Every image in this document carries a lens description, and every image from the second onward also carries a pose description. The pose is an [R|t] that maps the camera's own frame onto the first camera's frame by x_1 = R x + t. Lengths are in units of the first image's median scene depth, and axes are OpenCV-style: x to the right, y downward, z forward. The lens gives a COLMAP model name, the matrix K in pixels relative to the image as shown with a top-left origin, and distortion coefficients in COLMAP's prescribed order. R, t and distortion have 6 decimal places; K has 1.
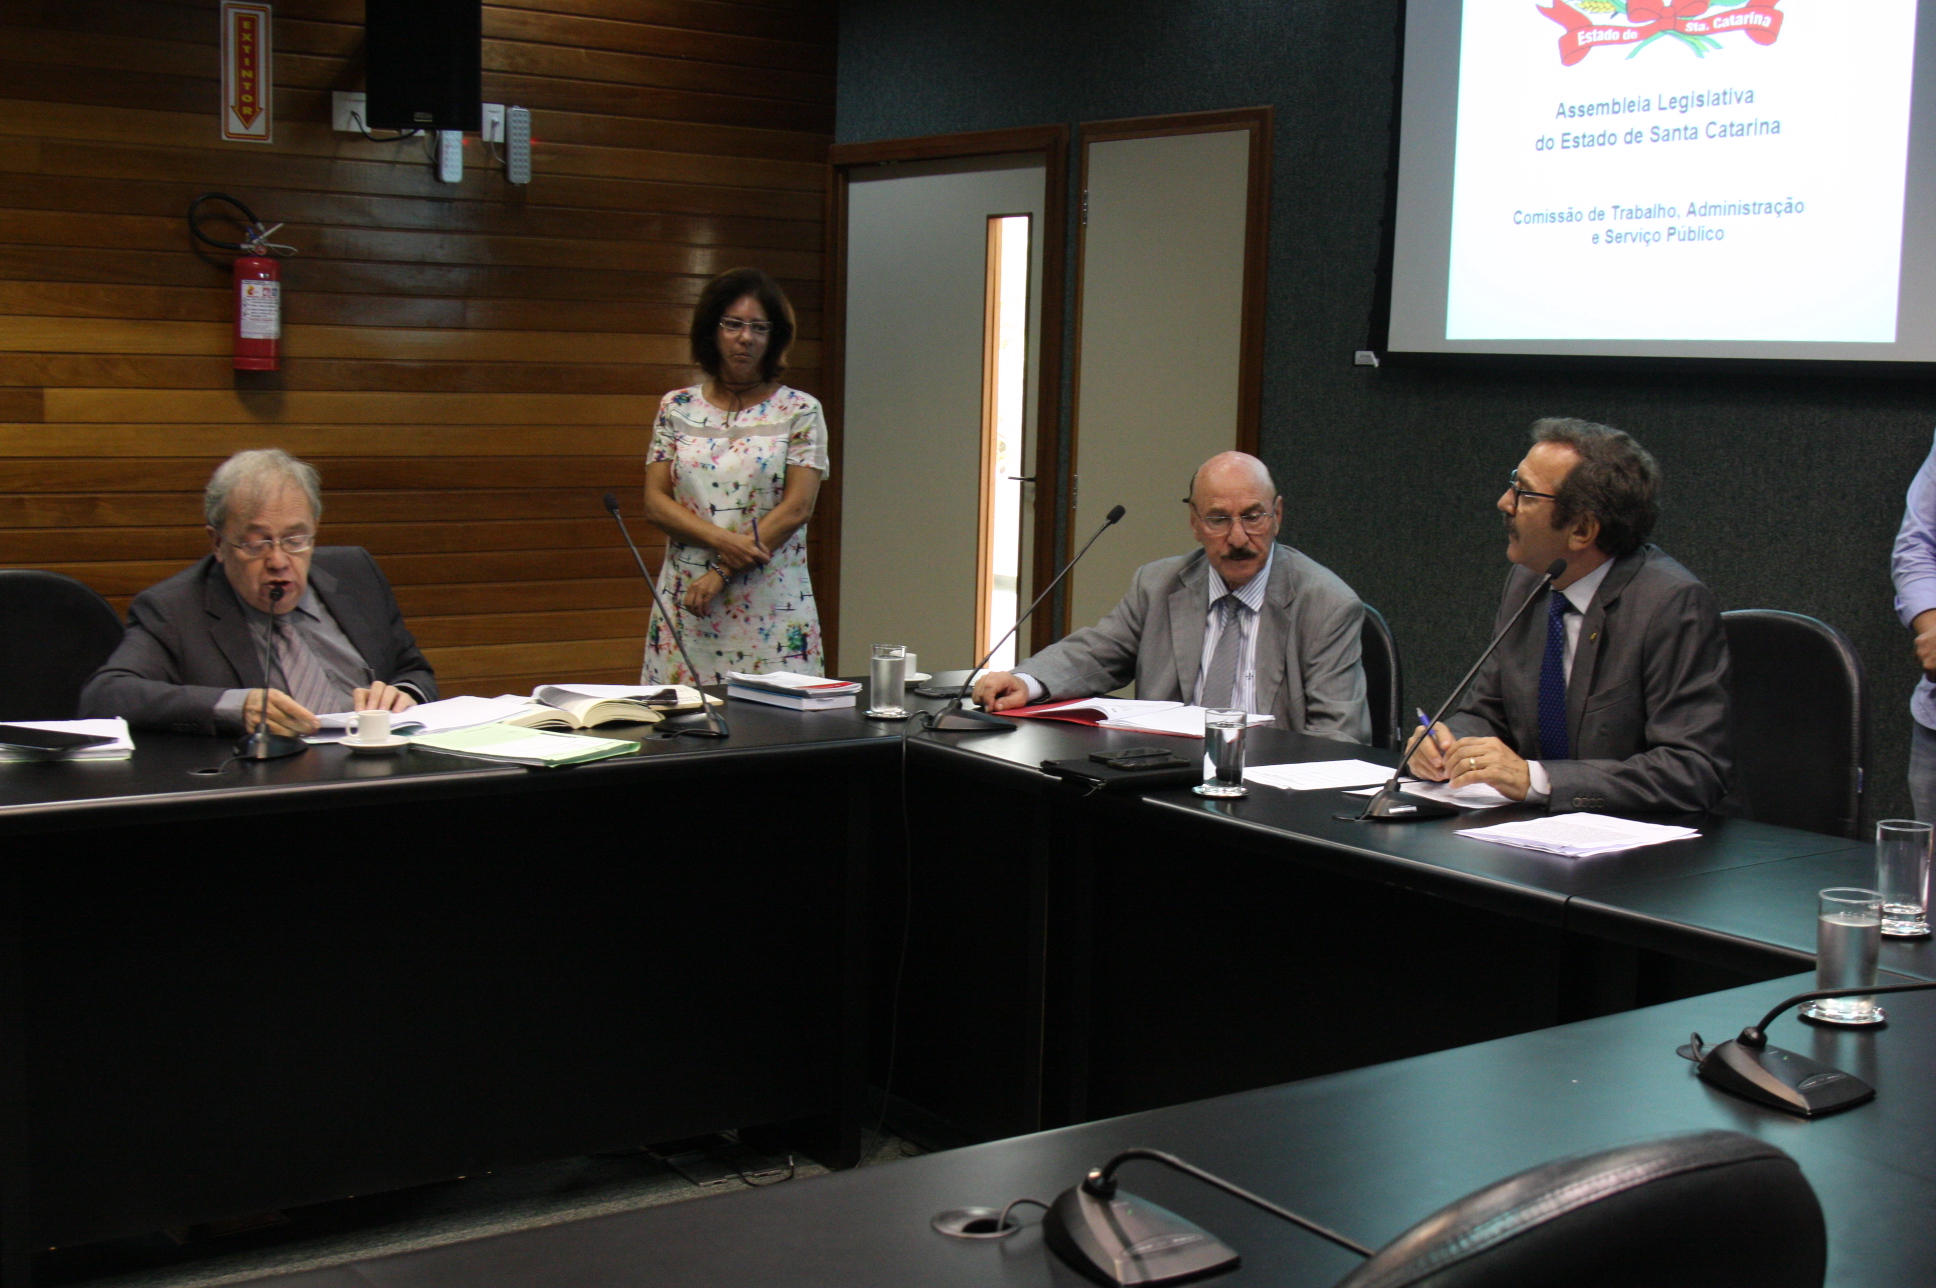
lens RADIAL K [[2526.5, 0, 968.0], [0, 2526.5, 644.0], [0, 0, 1]] dist [-0.143771, 0.529195]
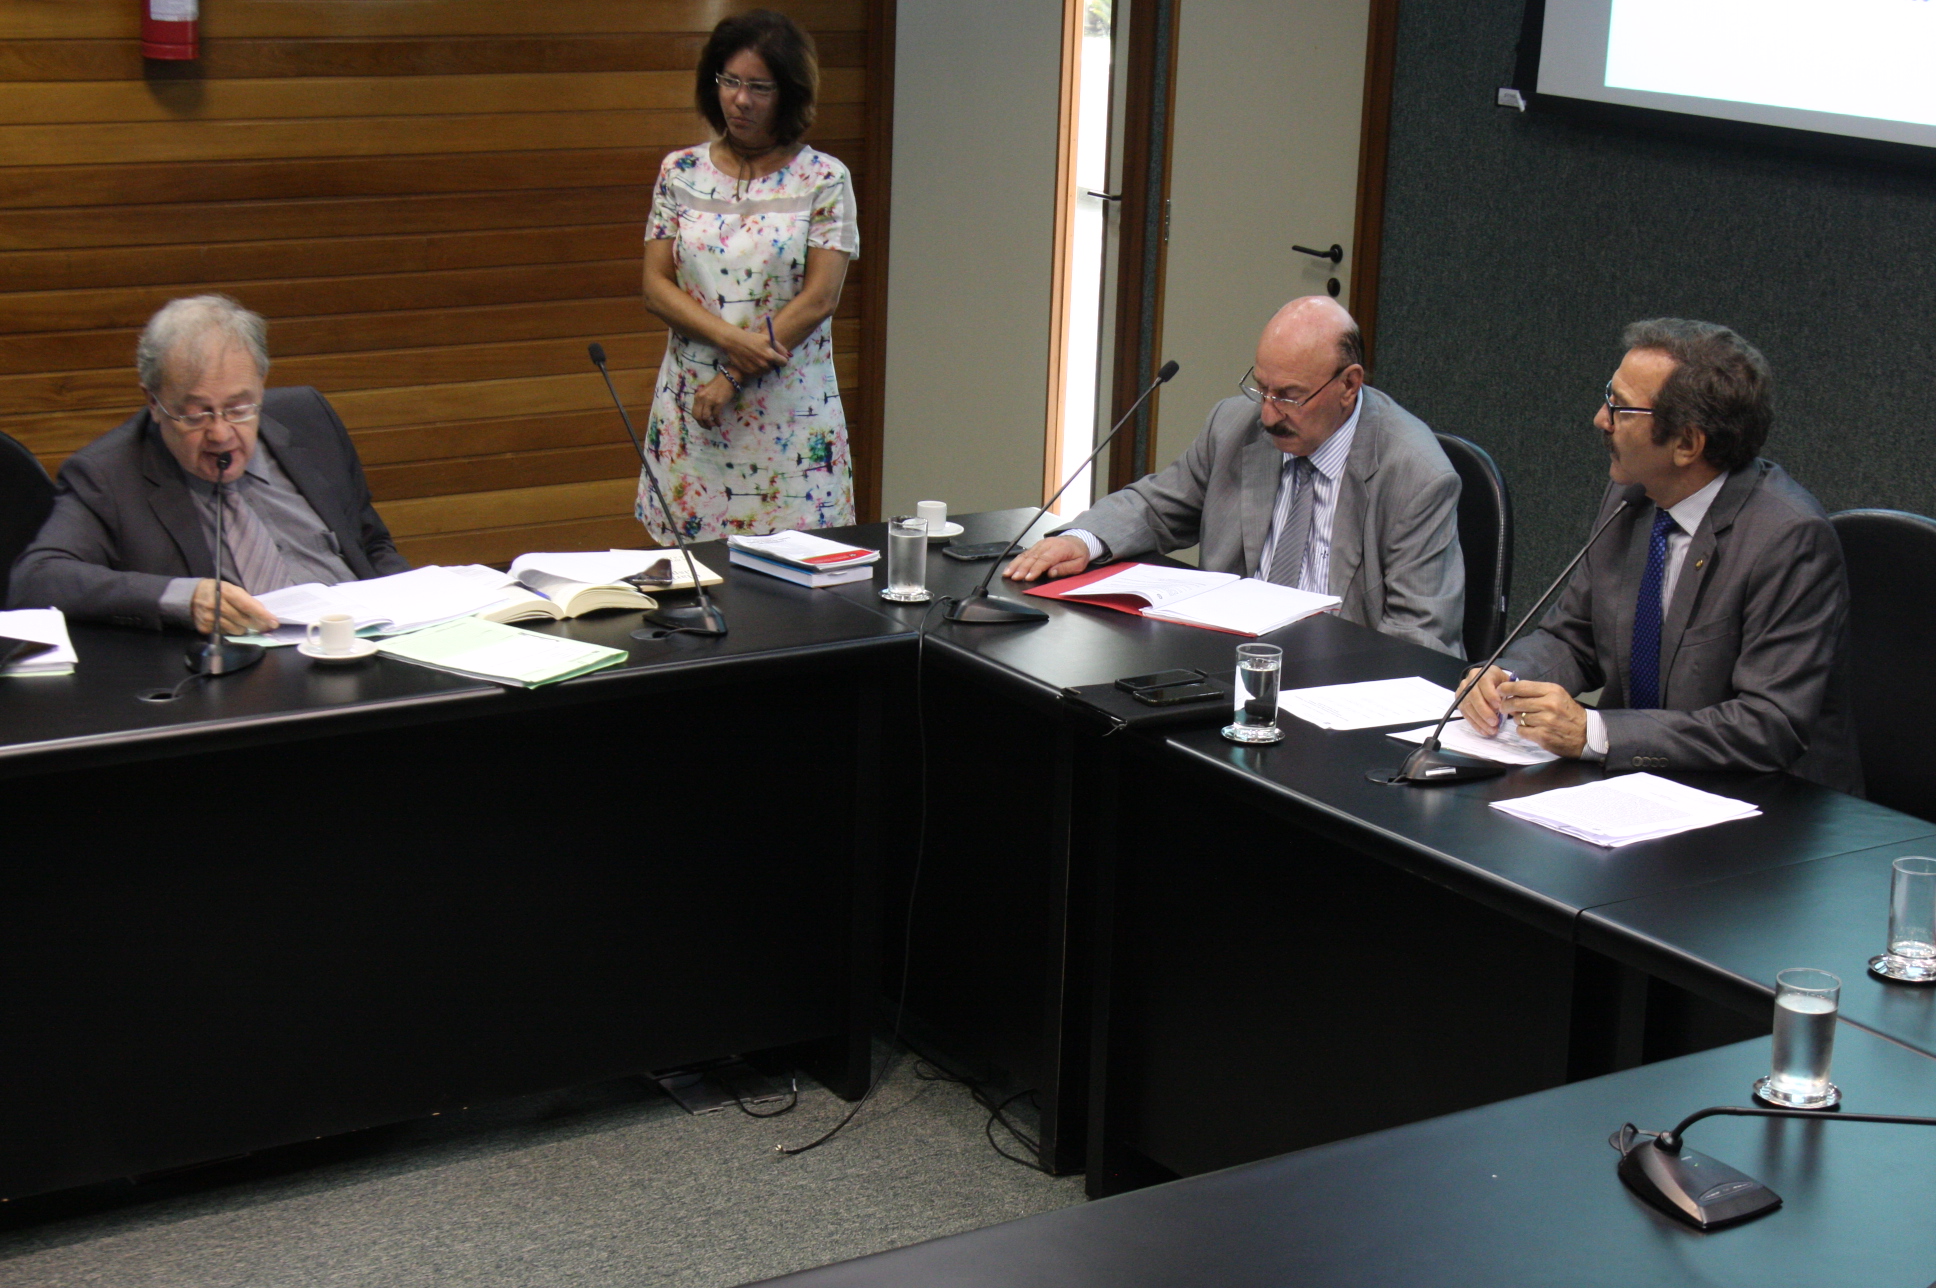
lens RADIAL K [[3416.9, 0, 968.0], [0, 3416.9, 644.0], [0, 0, 1]] dist [0.069245, 0.164875]
pose [[0.999040, 0.017201, -0.040277, 0.031501], [-0.011426, 0.990163, 0.139451, -0.100887], [0.042280, -0.138857, 0.989409, -0.164334]]
